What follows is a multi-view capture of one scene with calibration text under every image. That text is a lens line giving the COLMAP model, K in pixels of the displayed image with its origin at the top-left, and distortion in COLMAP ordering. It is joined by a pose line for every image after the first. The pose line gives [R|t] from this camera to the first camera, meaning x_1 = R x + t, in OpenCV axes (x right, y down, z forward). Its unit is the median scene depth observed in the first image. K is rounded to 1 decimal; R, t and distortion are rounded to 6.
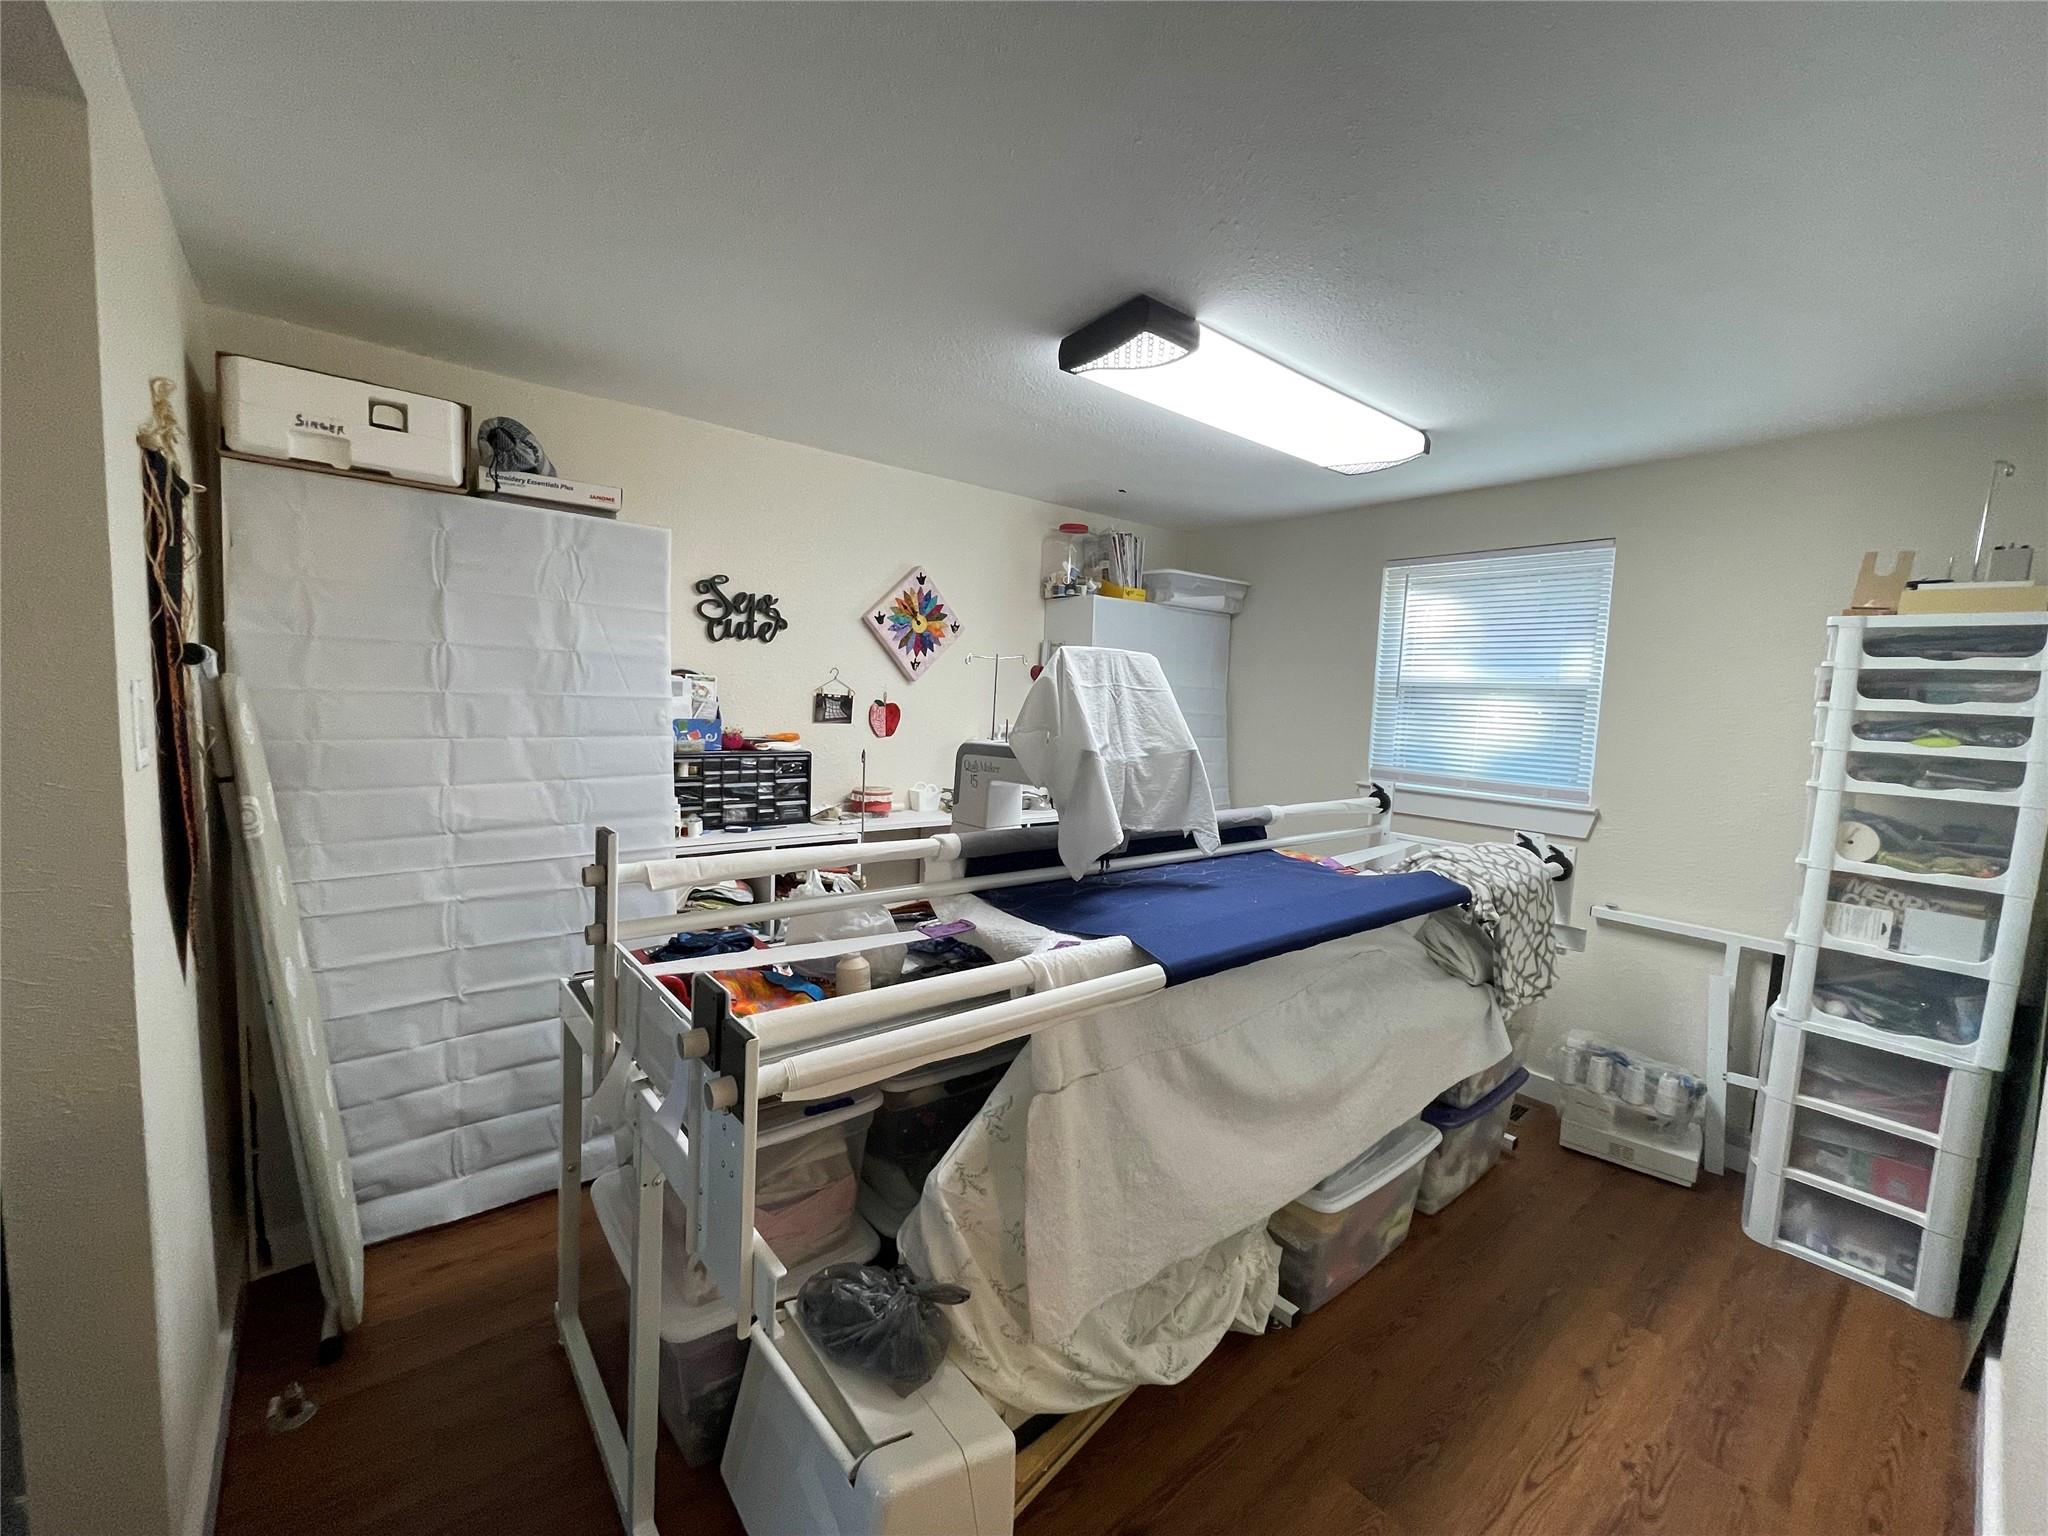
lens RADIAL K [[826.4, 0, 1031.2], [0, 826.4, 772.4], [0, 0, 1]] dist [-0.002387, -0.000476]
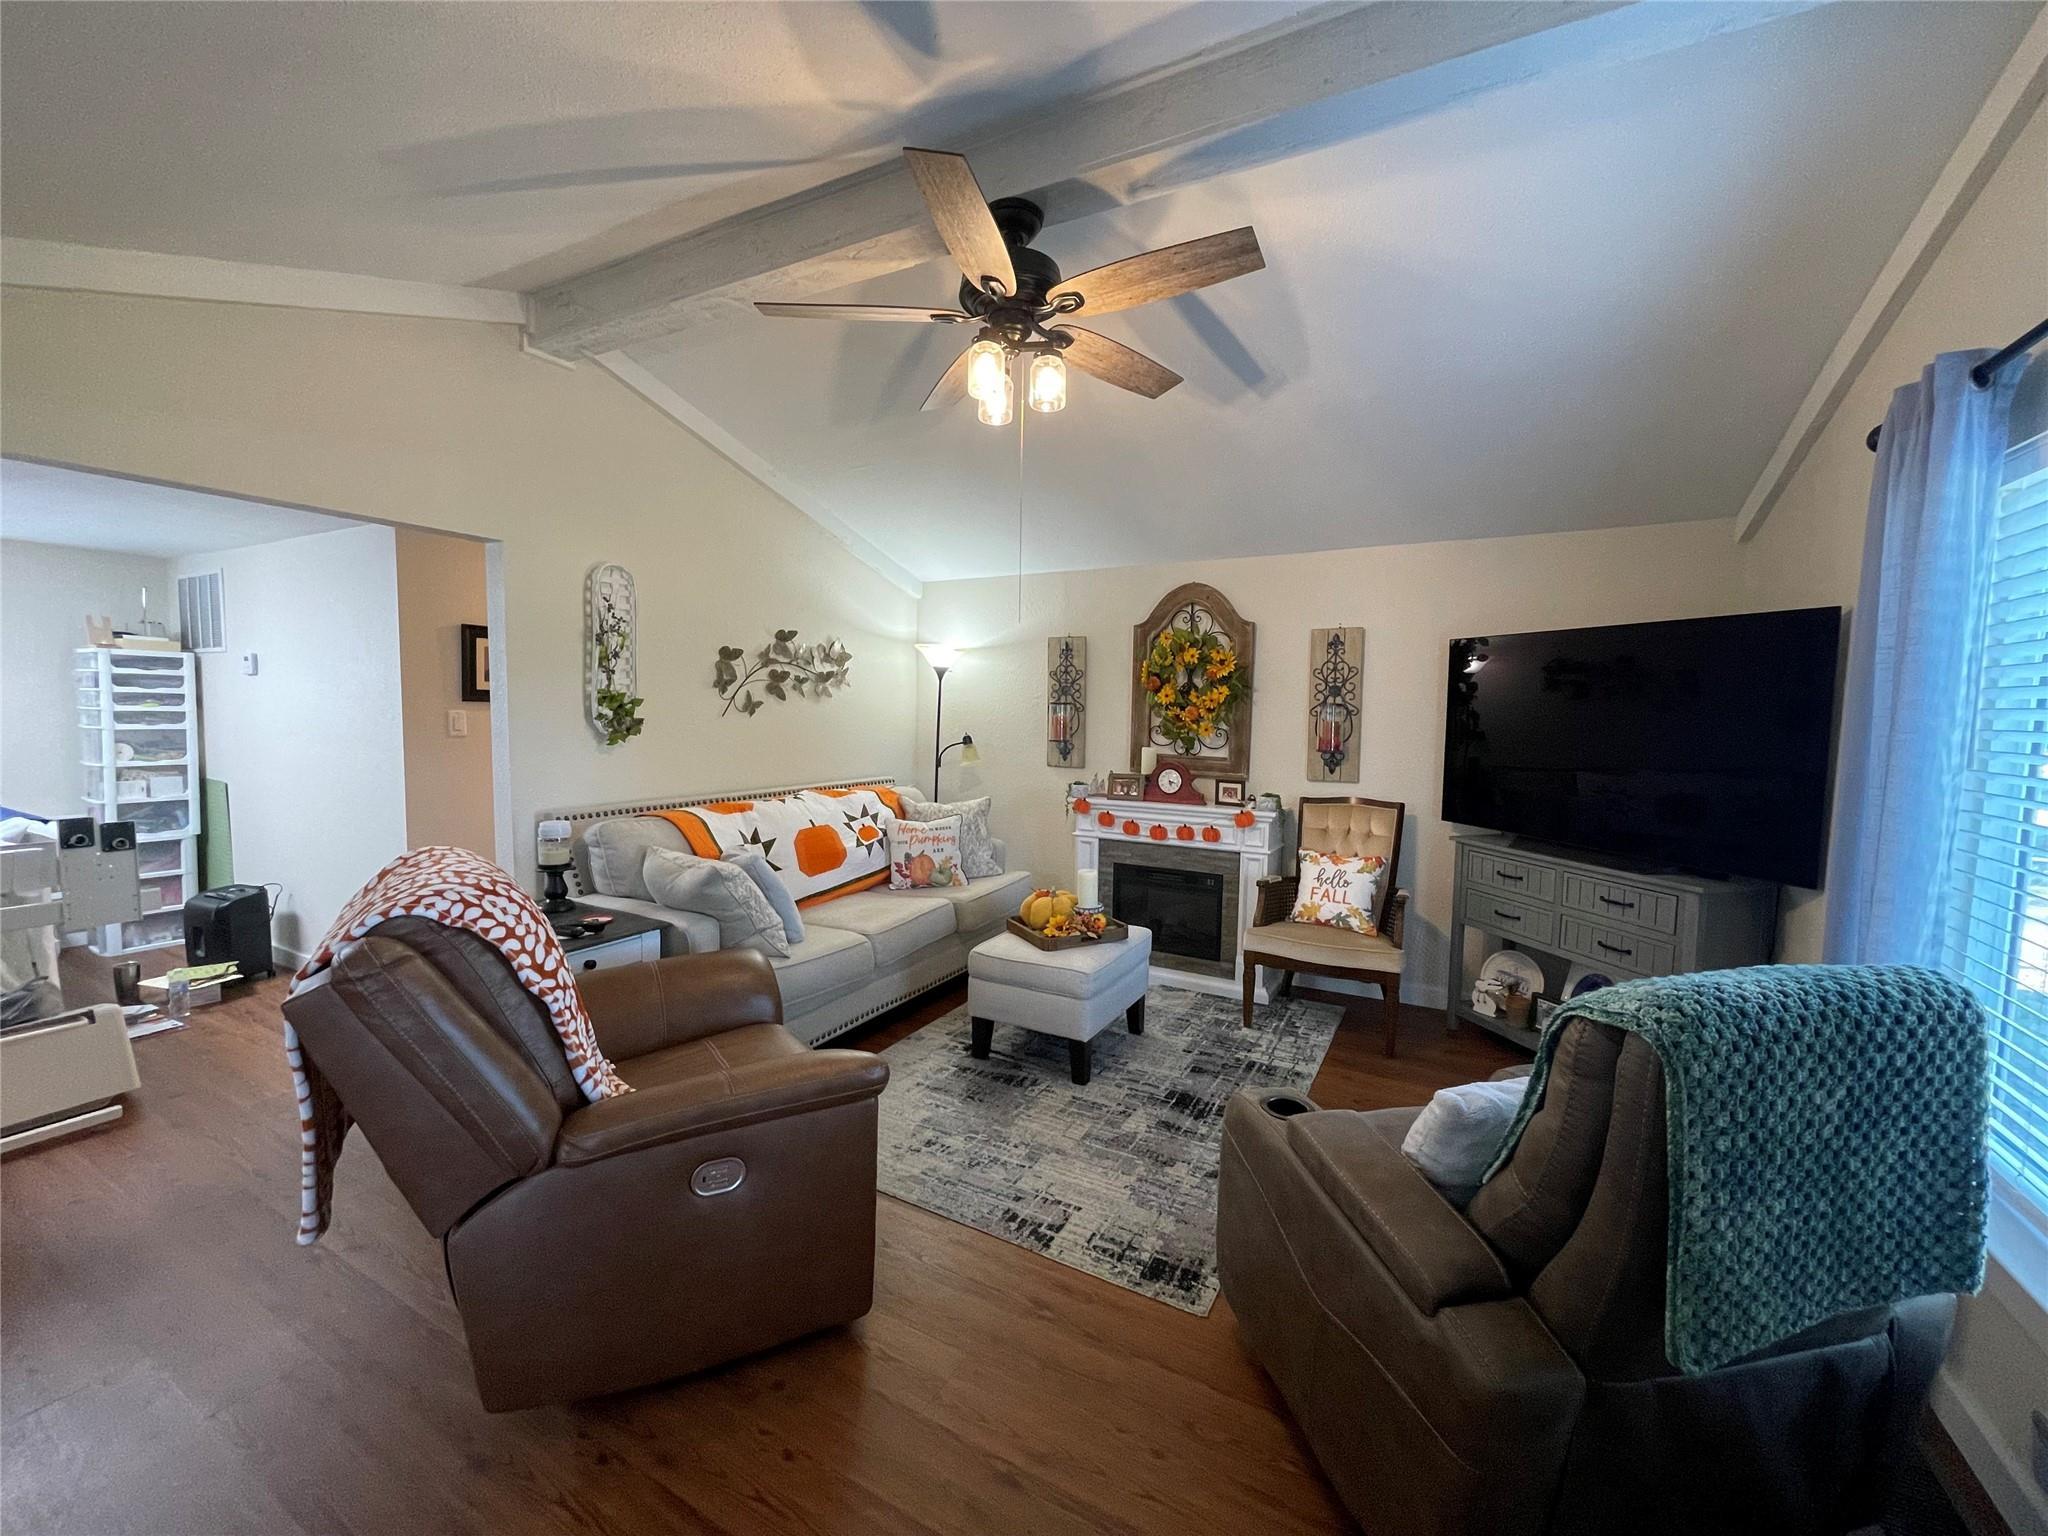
lens RADIAL K [[826.4, 0, 1021.6], [0, 826.4, 765.5], [0, 0, 1]] dist [-0.002387, -0.000476]
pose [[-0.355618, -0.118603, 0.927076, -1.409354], [0.053605, 0.987695, 0.146921, -0.055423], [-0.933093, 0.101944, -0.344884, -0.348263]]
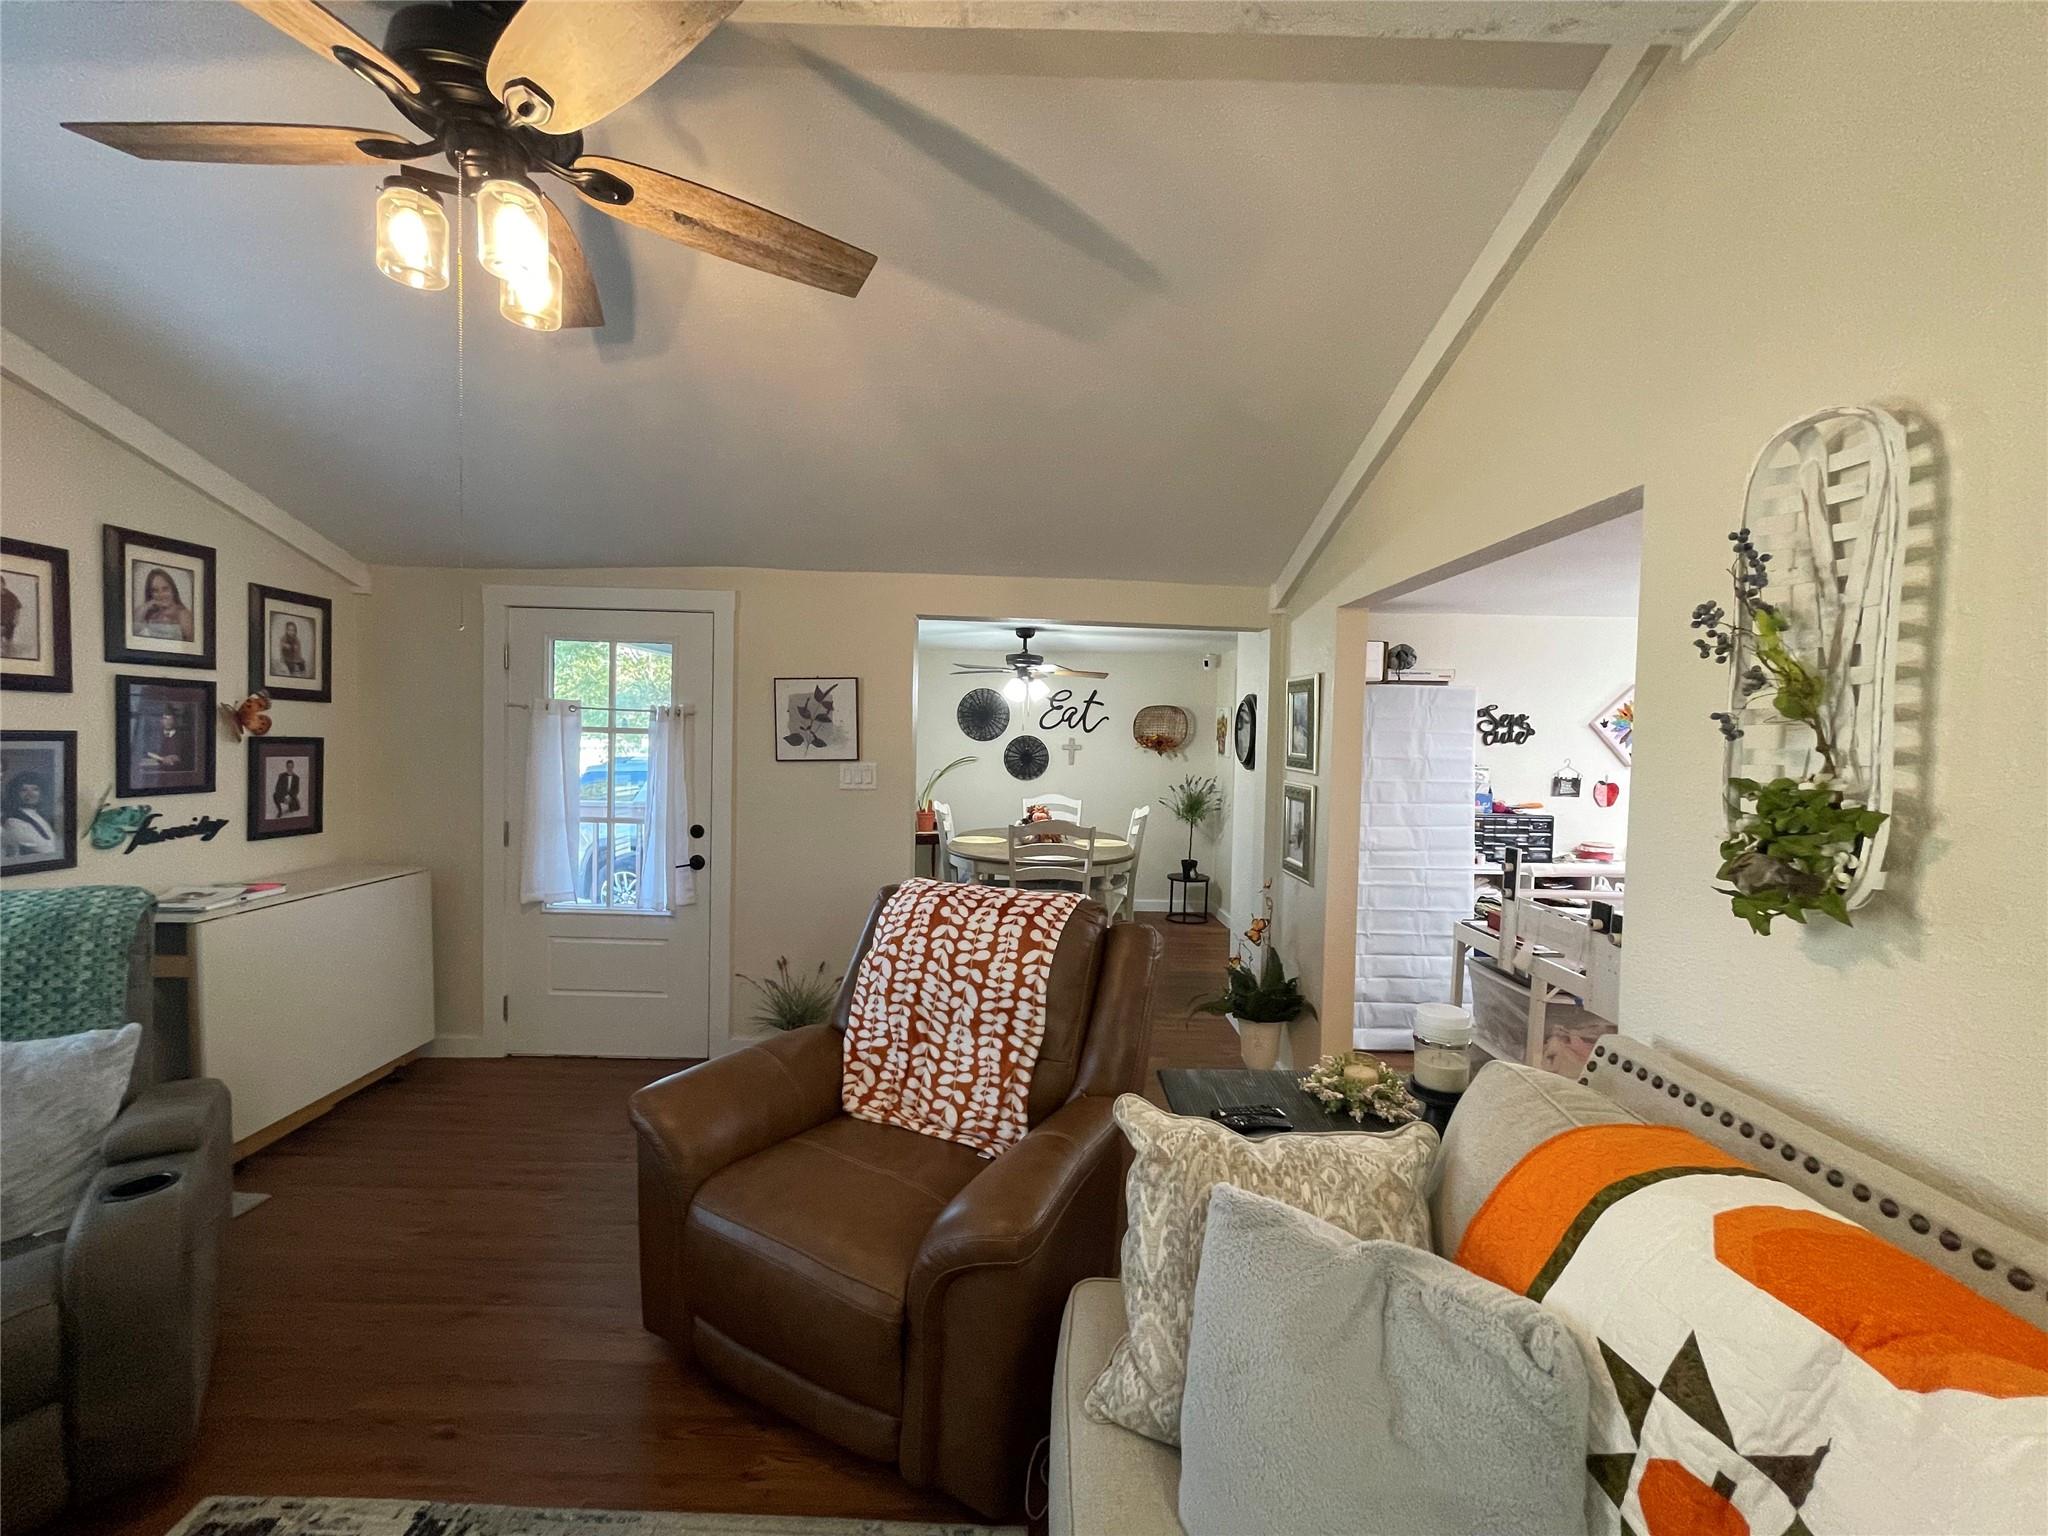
lens RADIAL K [[826.4, 0, 1023.6], [0, 826.4, 765.6], [0, 0, 1]] dist [-0.002387, -0.000476]
pose [[0.765291, -0.002346, -0.643680, -0.038019], [-0.047703, 0.997037, -0.060350, 0.021140], [0.641914, 0.076891, 0.762912, -0.805900]]
